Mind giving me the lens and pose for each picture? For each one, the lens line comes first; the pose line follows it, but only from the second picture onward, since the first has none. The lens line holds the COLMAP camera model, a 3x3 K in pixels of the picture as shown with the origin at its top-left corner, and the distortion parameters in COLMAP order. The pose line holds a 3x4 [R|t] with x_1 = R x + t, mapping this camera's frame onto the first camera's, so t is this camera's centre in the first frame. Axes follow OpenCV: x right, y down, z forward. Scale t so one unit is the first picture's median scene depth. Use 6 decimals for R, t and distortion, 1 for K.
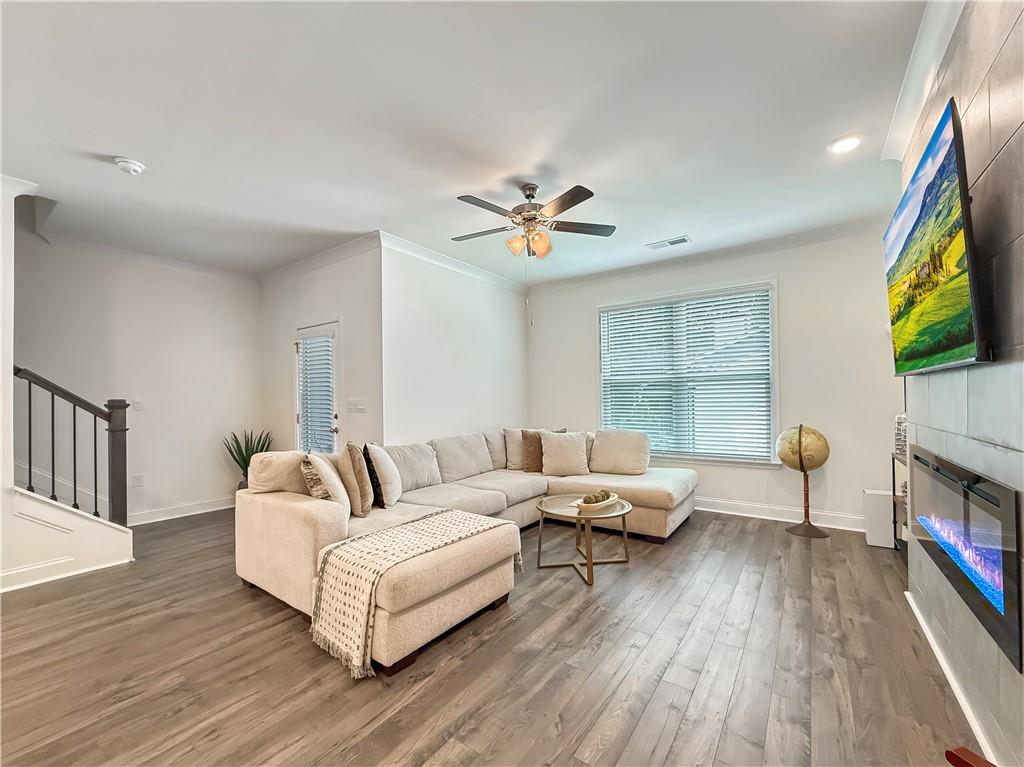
lens RADIAL K [[415.2, 0, 512.0], [0, 415.2, 383.5], [0, 0, 1]] dist [-0.000222, -0.000170]
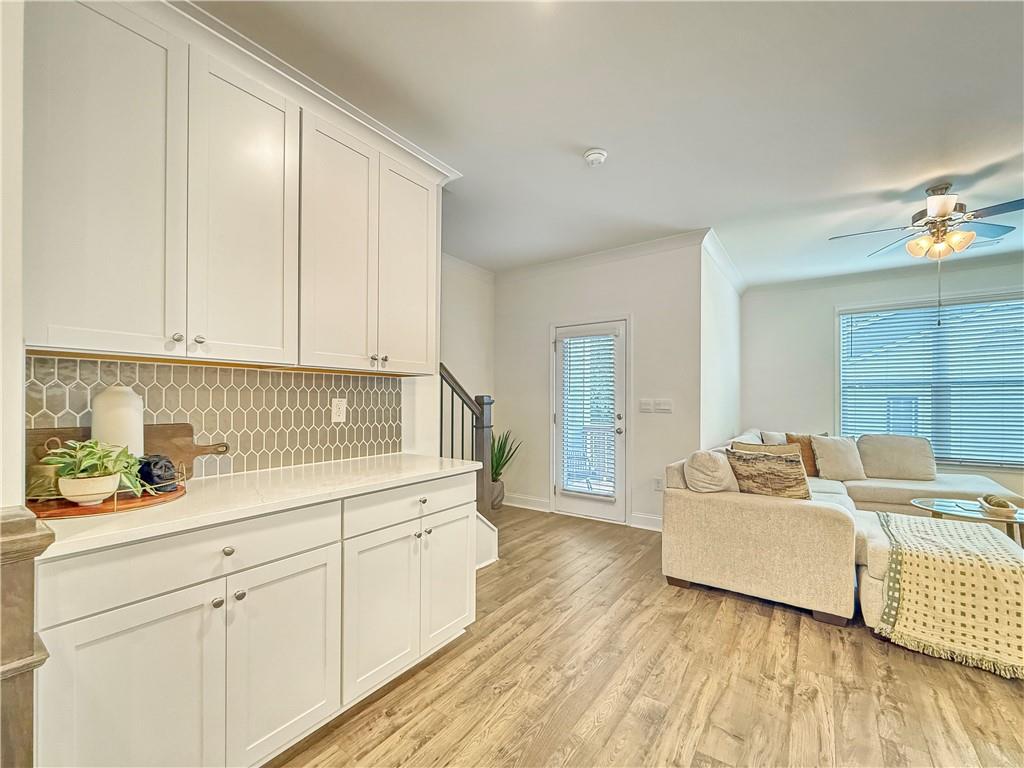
lens RADIAL K [[427.1, 0, 512.0], [0, 427.1, 384.0], [0, 0, 1]] dist [0.000164, 0.000023]
pose [[0.999910, 0.011674, -0.006603, -0.932988], [-0.011729, 0.999895, -0.008453, 0.018318], [0.006504, 0.008530, 0.999942, -0.017418]]
